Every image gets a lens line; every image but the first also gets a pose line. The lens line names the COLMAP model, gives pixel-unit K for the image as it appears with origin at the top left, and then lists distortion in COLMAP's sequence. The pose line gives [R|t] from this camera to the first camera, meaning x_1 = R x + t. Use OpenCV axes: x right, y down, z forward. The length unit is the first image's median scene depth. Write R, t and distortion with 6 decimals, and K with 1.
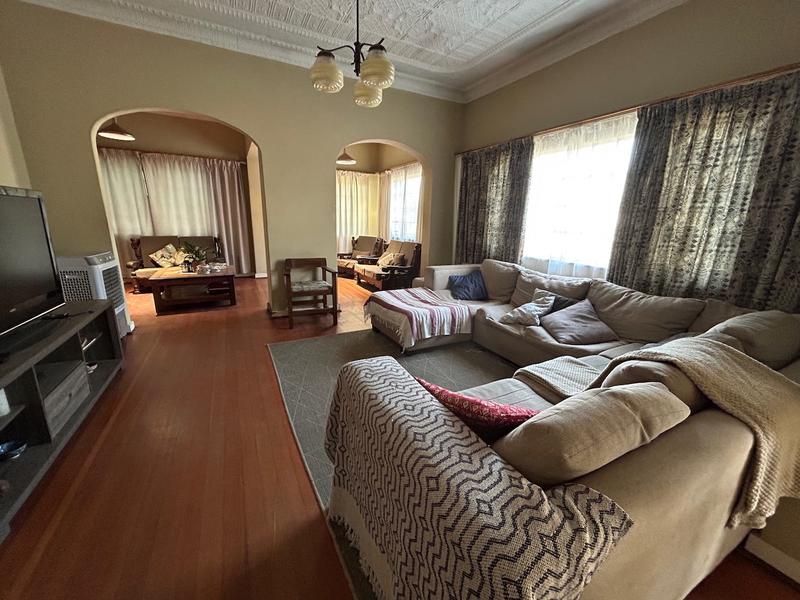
lens RADIAL K [[321.1, 0, 398.1], [0, 321.1, 302.3], [0, 0, 1]] dist [-0.002930, 0.000502]
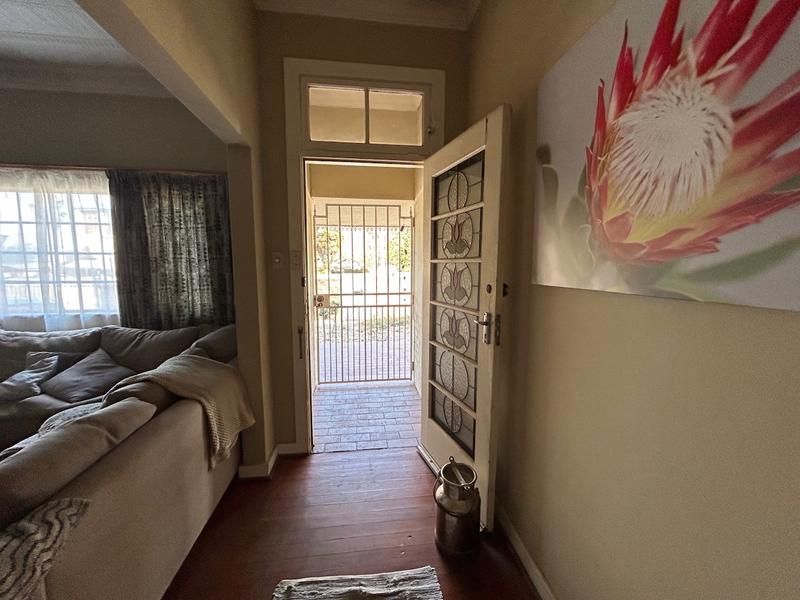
lens RADIAL K [[321.1, 0, 400.0], [0, 321.1, 301.2], [0, 0, 1]] dist [-0.002930, 0.000502]
pose [[0.335628, -0.125705, 0.933570, 0.003357], [0.242776, 0.969120, 0.043211, 0.029026], [-0.910172, 0.212145, 0.355782, -0.202767]]
